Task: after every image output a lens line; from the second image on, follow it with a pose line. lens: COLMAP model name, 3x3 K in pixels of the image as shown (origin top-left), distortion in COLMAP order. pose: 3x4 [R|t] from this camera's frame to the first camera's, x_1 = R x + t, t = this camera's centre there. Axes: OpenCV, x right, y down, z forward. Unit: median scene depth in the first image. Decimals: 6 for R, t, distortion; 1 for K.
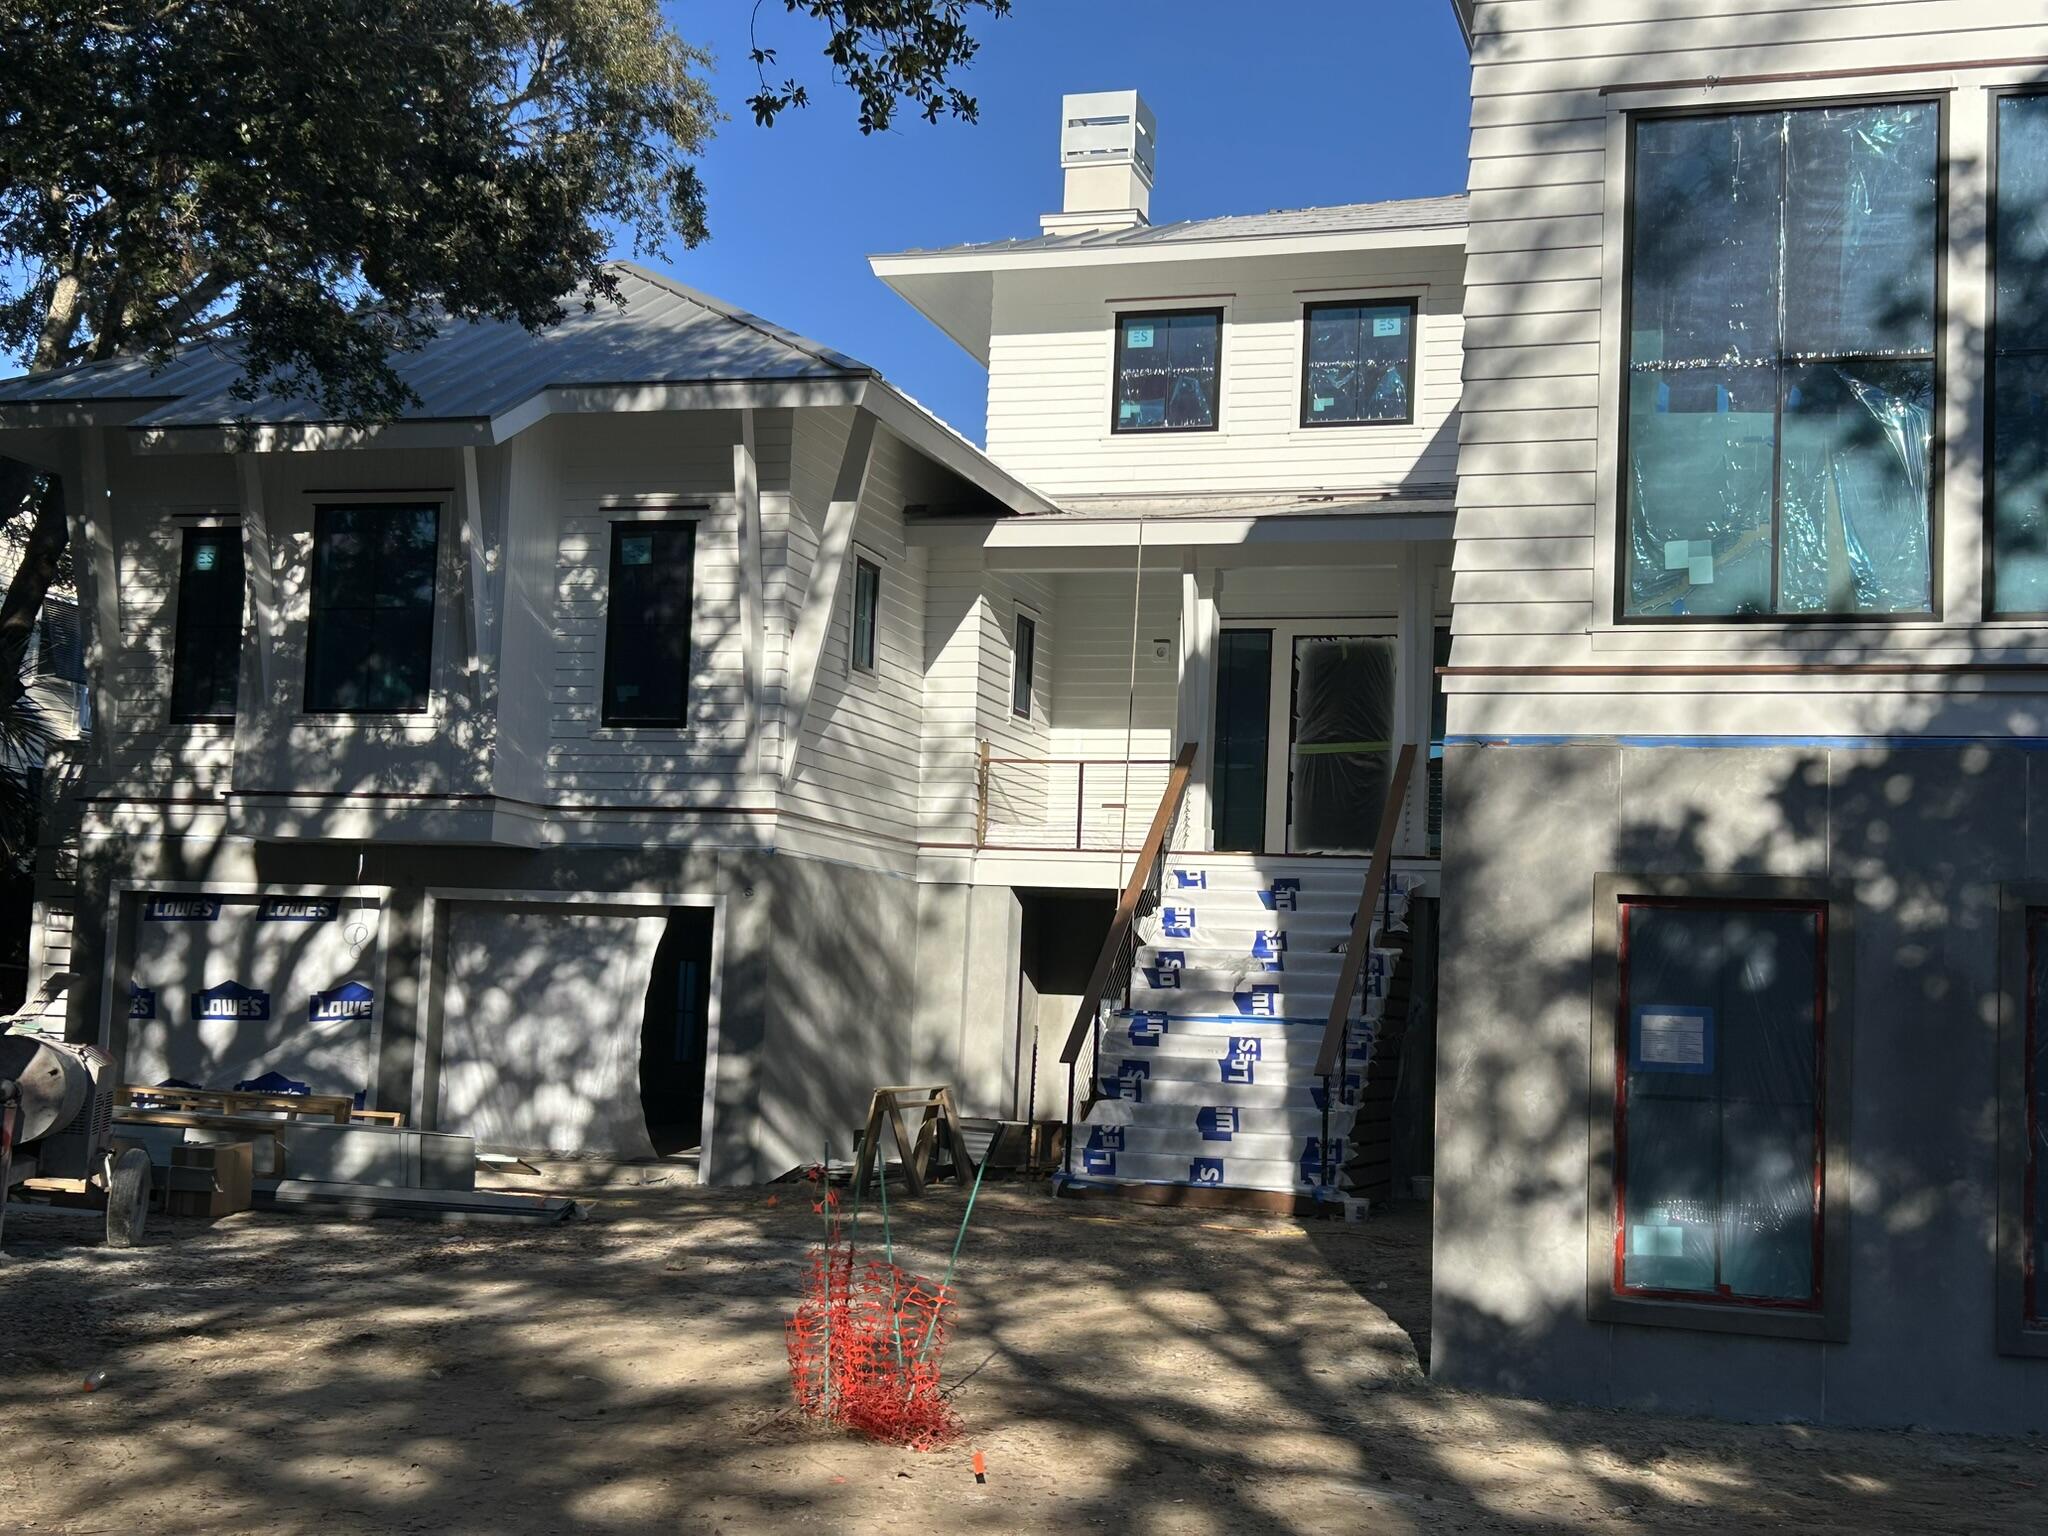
lens RADIAL K [[2577.2, 0, 1022.2], [0, 2577.2, 766.2], [0, 0, 1]] dist [0.108365, 0.000000]
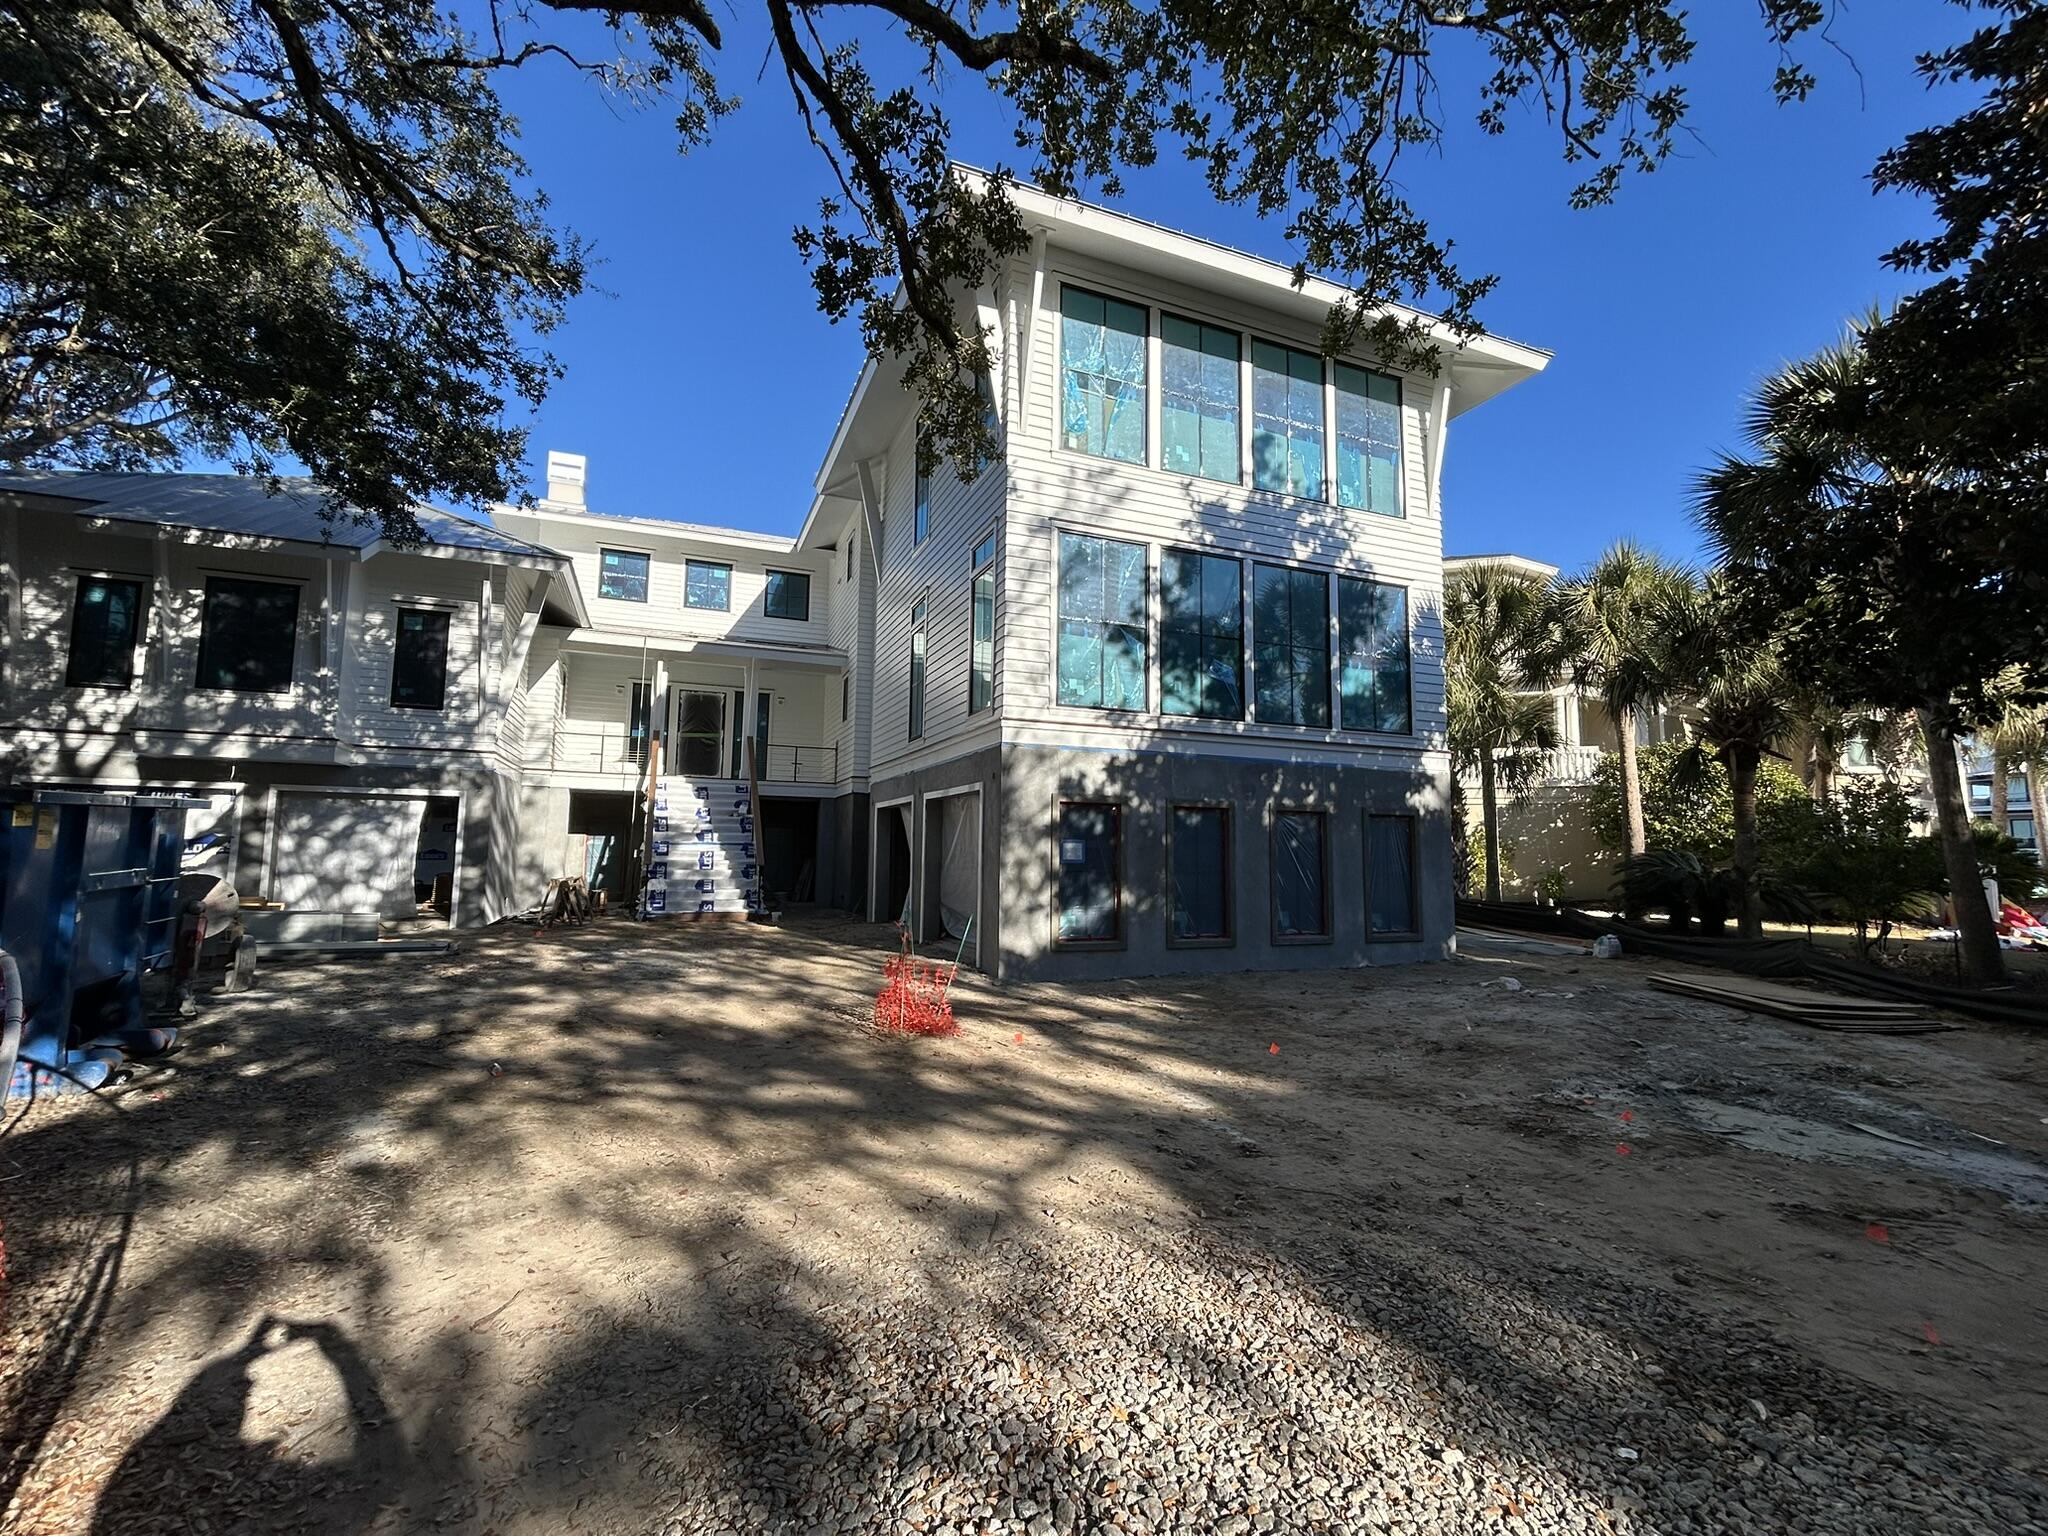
lens RADIAL K [[886.6, 0, 1024.7], [0, 886.6, 752.5], [0, 0, 1]] dist [-0.003110, -0.000103]
pose [[0.769465, 0.041435, 0.637343, -0.225354], [-0.046609, 0.998876, -0.008668, 0.003063], [-0.636986, -0.023036, 0.770531, 0.147883]]
